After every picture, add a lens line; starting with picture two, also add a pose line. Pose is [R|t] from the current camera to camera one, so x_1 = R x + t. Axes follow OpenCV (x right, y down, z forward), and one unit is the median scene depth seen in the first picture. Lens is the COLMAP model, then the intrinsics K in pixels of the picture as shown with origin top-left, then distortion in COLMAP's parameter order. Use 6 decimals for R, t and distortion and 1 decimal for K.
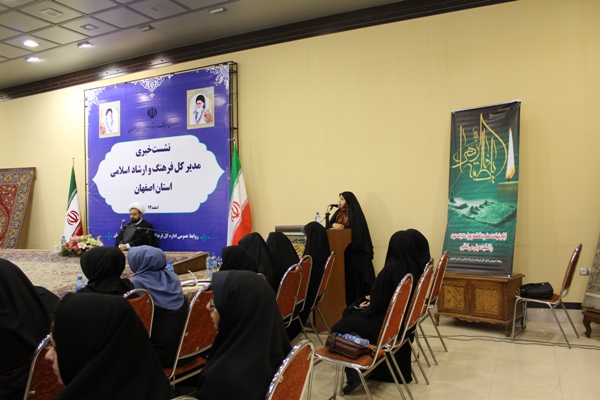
lens RADIAL K [[500.4, 0, 303.5], [0, 500.4, 201.9], [0, 0, 1]] dist [-0.163974, 0.149127]
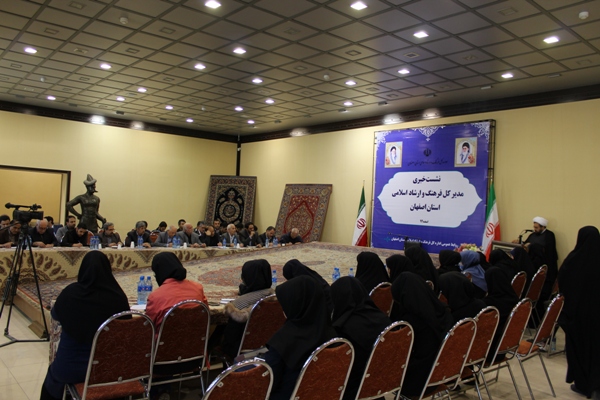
lens RADIAL K [[500.4, 0, 302.3], [0, 500.4, 201.8], [0, 0, 1]] dist [-0.163974, 0.149127]
pose [[0.910015, 0.064015, -0.409602, -0.052005], [-0.068437, 0.997648, 0.003873, -0.025854], [0.408887, 0.024508, 0.912256, -0.407786]]
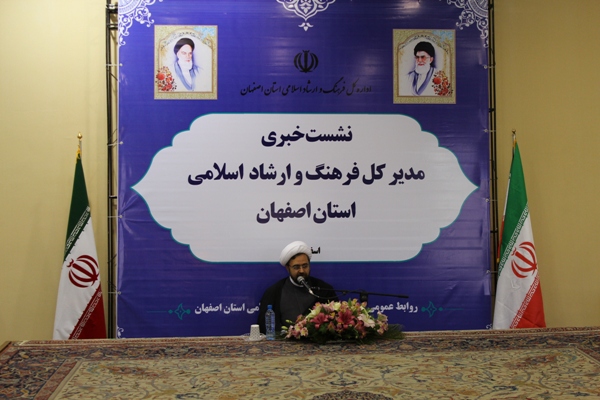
lens RADIAL K [[1108.2, 0, 309.8], [0, 1108.2, 198.5], [0, 0, 1]] dist [0.007269, 0.000000]
pose [[0.877177, 0.043891, 0.478157, -0.852143], [-0.015936, 0.997926, -0.062367, 0.028820], [-0.479903, 0.047087, 0.876057, 0.014453]]
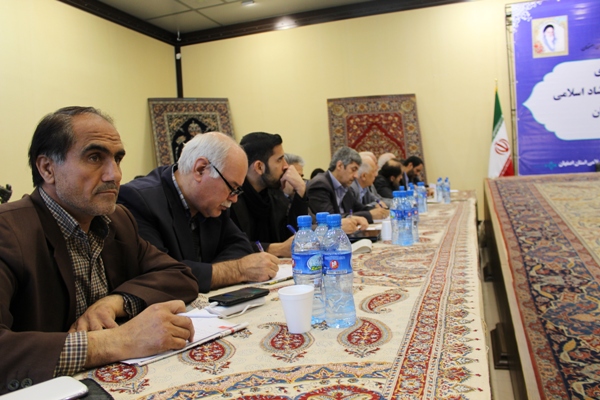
lens RADIAL K [[500.4, 0, 300.0], [0, 500.4, 202.7], [0, 0, 1]] dist [-0.163974, 0.149127]
pose [[0.994172, -0.032133, 0.102909, -1.028104], [0.025971, 0.997820, 0.060664, 0.077781], [-0.104634, -0.057637, 0.992839, 0.152977]]
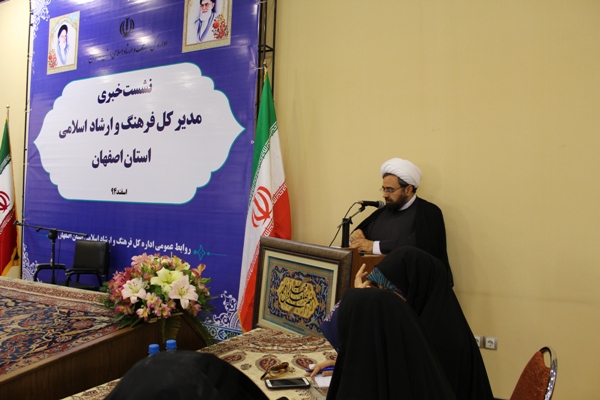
lens RADIAL K [[500.4, 0, 299.9], [0, 500.4, 199.0], [0, 0, 1]] dist [-0.163974, 0.149127]
pose [[0.996124, 0.052213, -0.070781, -0.056475], [-0.052095, 0.998636, 0.003525, 0.006860], [0.070869, 0.000176, 0.997486, 0.455207]]
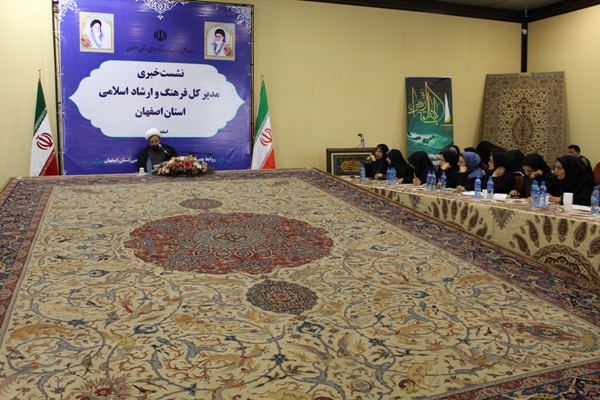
lens RADIAL K [[540.9, 0, 302.0], [0, 540.9, 200.0], [0, 0, 1]] dist [-0.141723, 0.124527]
pose [[0.690434, -0.053442, 0.721418, -0.910947], [-0.026369, 0.994745, 0.098926, 0.034986], [-0.722914, -0.087325, 0.685397, 0.036906]]
